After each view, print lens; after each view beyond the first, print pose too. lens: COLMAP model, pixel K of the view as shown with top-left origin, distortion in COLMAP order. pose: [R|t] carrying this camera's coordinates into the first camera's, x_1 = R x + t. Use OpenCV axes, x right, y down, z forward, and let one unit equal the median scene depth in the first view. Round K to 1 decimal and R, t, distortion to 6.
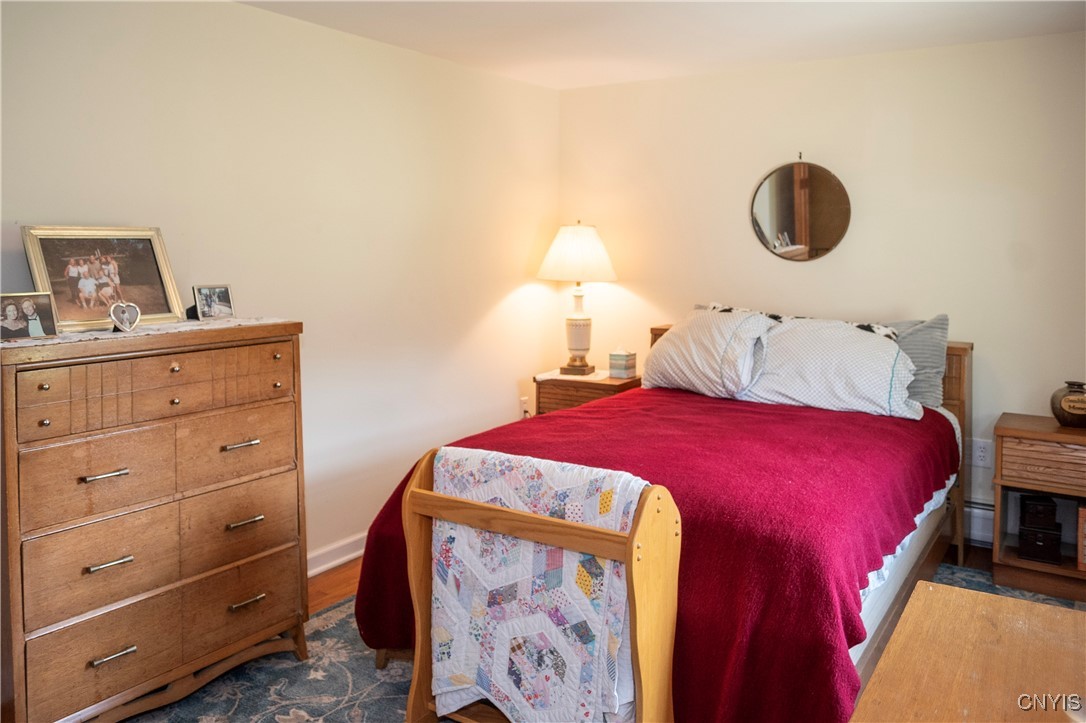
lens RADIAL K [[847.8, 0, 535.3], [0, 847.8, 350.0], [0, 0, 1]] dist [0.001609, -0.005871]
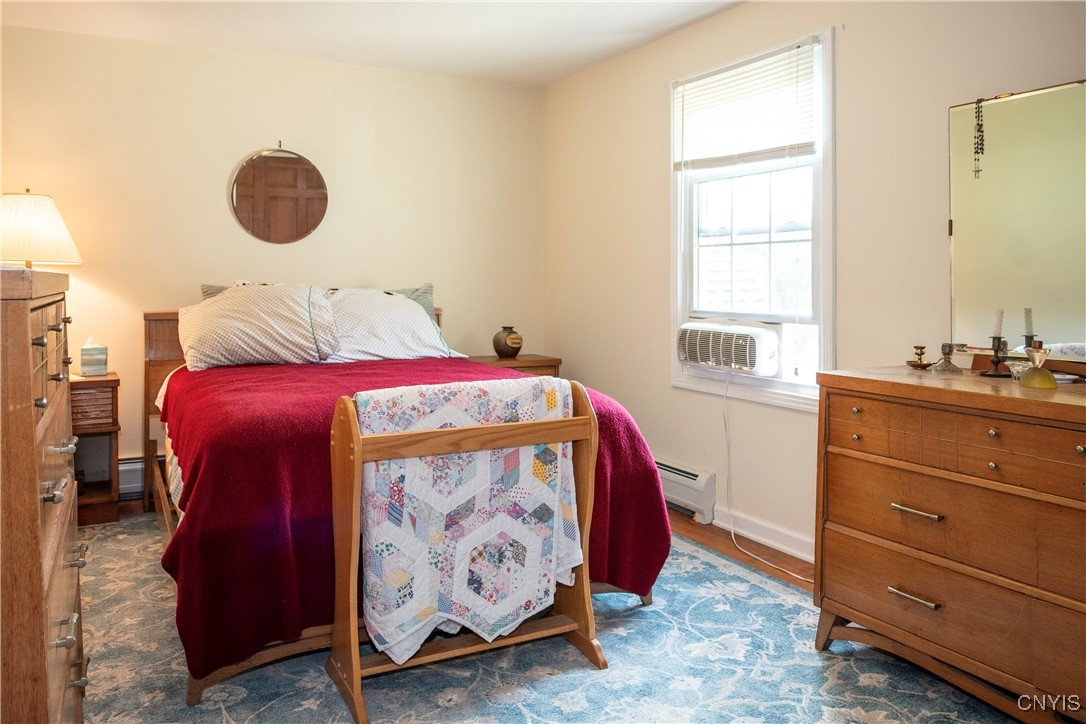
lens RADIAL K [[847.8, 0, 537.0], [0, 847.8, 370.0], [0, 0, 1]] dist [0.001609, -0.005871]
pose [[0.486915, -0.096583, 0.868093, -0.894685], [0.107604, 0.992930, 0.050117, 0.067511], [-0.866796, 0.069007, 0.493865, 0.377489]]
